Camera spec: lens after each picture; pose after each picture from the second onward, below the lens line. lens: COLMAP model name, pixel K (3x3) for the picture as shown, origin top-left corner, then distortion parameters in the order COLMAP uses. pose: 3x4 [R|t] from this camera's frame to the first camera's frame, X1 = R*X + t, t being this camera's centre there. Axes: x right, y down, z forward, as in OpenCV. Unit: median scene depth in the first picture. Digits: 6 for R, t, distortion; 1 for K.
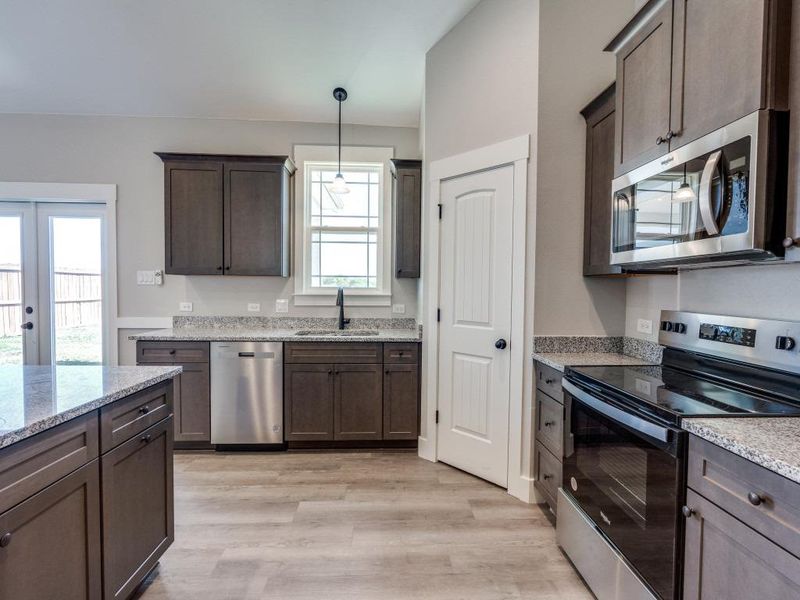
lens RADIAL K [[349.3, 0, 400.4], [0, 349.3, 299.3], [0, 0, 1]] dist [-0.002128, 0.000472]
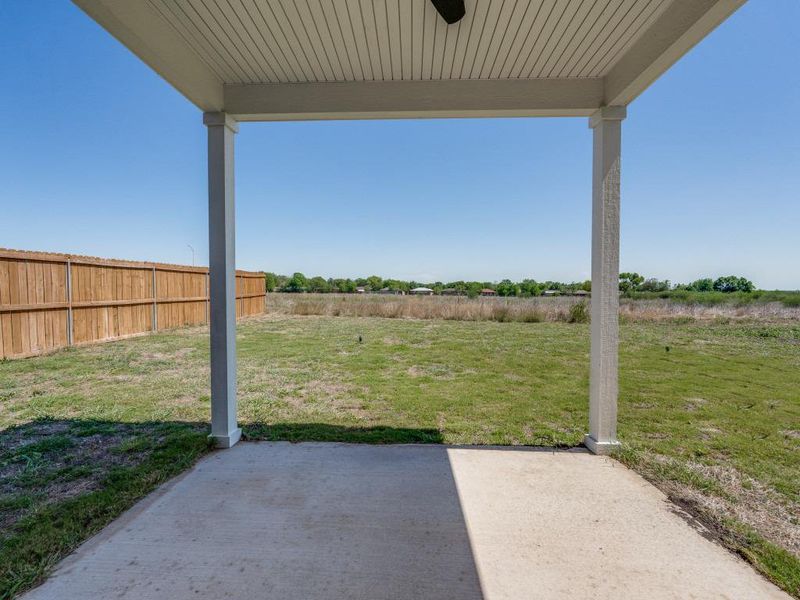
lens RADIAL K [[349.3, 0, 401.2], [0, 349.3, 301.2], [0, 0, 1]] dist [-0.002128, 0.000472]
pose [[0.996991, -0.010565, -0.076796, -1.130131], [0.010570, 0.999944, -0.000331, 0.016148], [0.076795, -0.000482, 0.997047, 1.324002]]
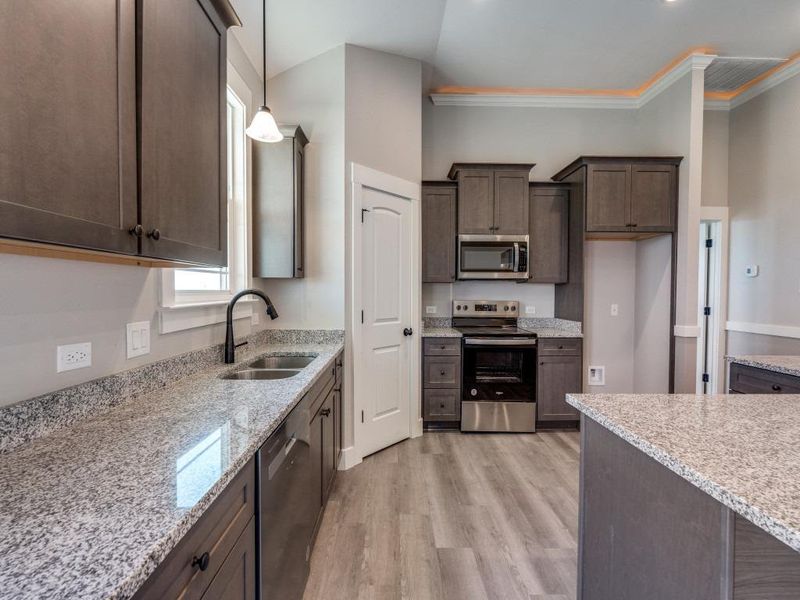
lens RADIAL K [[349.3, 0, 400.9], [0, 349.3, 299.0], [0, 0, 1]] dist [-0.002128, 0.000472]
pose [[0.023158, -0.037137, 0.999042, -0.884317], [0.025965, 0.998995, 0.036533, -0.040249], [-0.999395, 0.025094, 0.024099, 0.839008]]
